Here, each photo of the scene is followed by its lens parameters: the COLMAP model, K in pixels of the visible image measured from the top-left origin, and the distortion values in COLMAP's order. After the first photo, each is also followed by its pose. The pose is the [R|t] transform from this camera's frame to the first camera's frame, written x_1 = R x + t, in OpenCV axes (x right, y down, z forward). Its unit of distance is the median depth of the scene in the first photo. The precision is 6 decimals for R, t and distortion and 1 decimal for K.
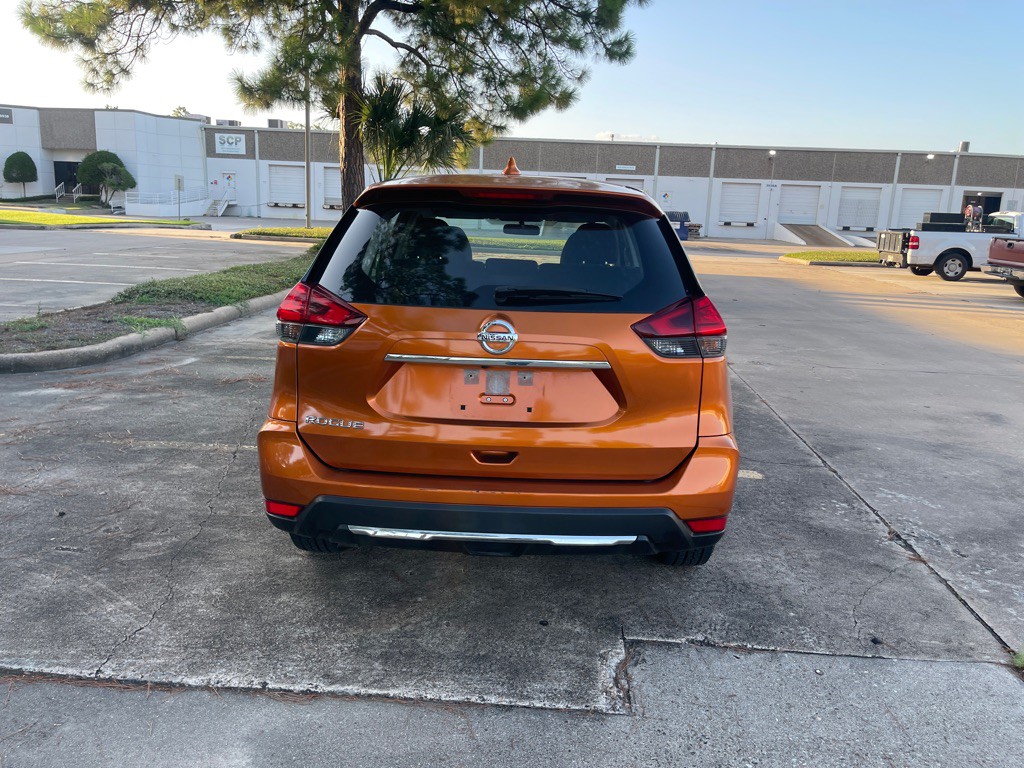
lens RADIAL K [[773.5, 0, 513.9], [0, 773.5, 367.5], [0, 0, 1]] dist [0.103774, -0.130168]
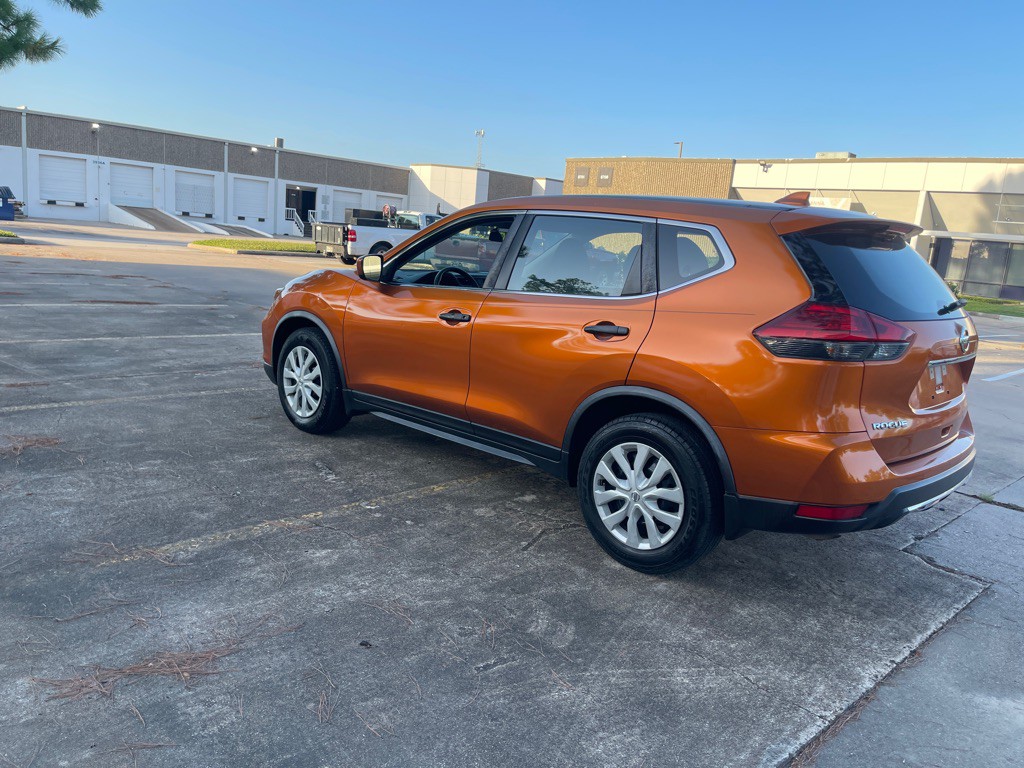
lens RADIAL K [[780.1, 0, 517.2], [0, 780.1, 384.3], [0, 0, 1]] dist [0.094287, -0.130942]
pose [[0.664951, -0.123662, 0.736579, -0.136492], [0.094624, 0.992200, 0.081156, -0.012679], [-0.740869, 0.015733, 0.671465, 0.058659]]
